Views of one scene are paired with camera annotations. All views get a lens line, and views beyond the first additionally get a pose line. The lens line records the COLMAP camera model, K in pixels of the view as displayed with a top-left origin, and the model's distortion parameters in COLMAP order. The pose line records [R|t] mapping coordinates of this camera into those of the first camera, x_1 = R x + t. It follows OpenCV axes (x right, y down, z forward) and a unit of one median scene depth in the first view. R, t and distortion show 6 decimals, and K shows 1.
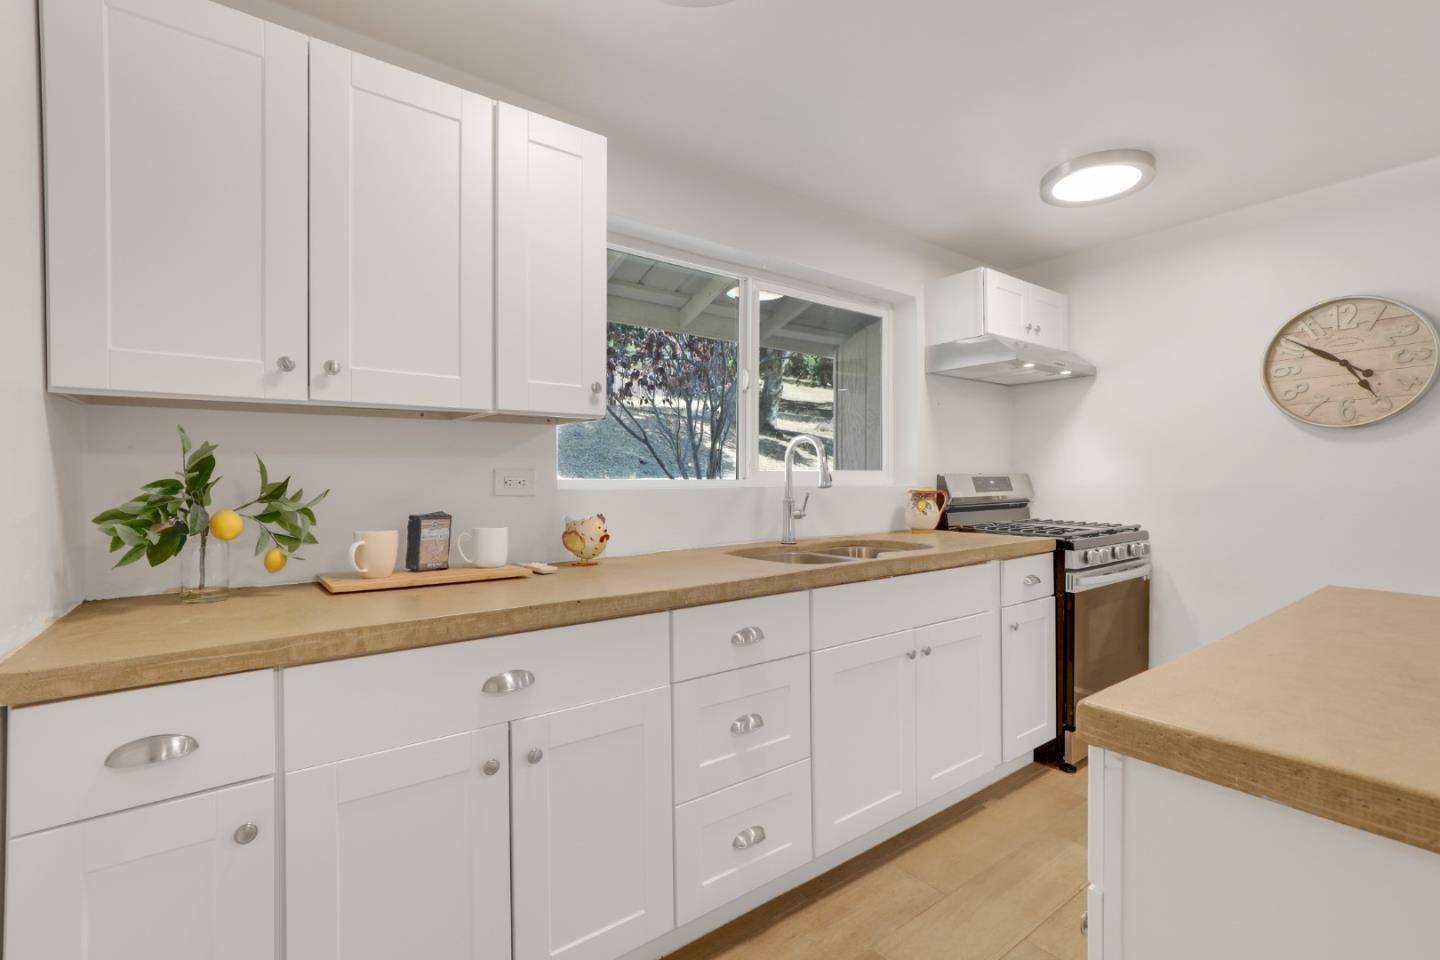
lens RADIAL K [[669.0, 0, 715.9], [0, 669.0, 479.9], [0, 0, 1]] dist [-0.015437, 0.005479]
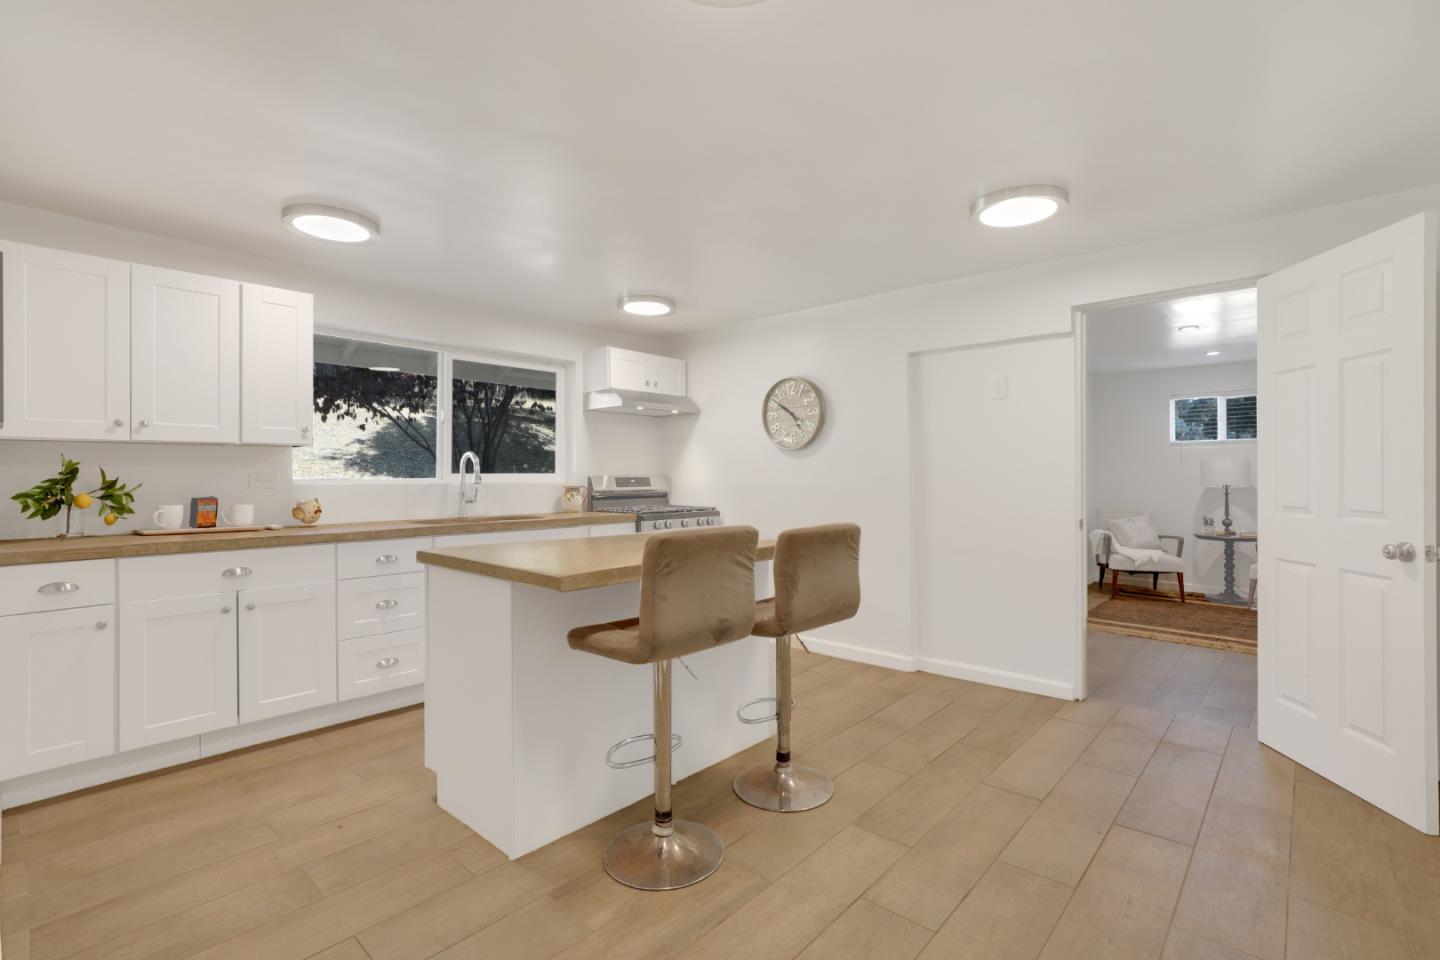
lens RADIAL K [[669.0, 0, 729.5], [0, 669.0, 478.6], [0, 0, 1]] dist [-0.015437, 0.005479]
pose [[0.980792, 0.000510, 0.195056, 0.730007], [0.000117, 0.999995, -0.003203, 0.006271], [-0.195056, 0.003164, 0.980787, -1.243601]]
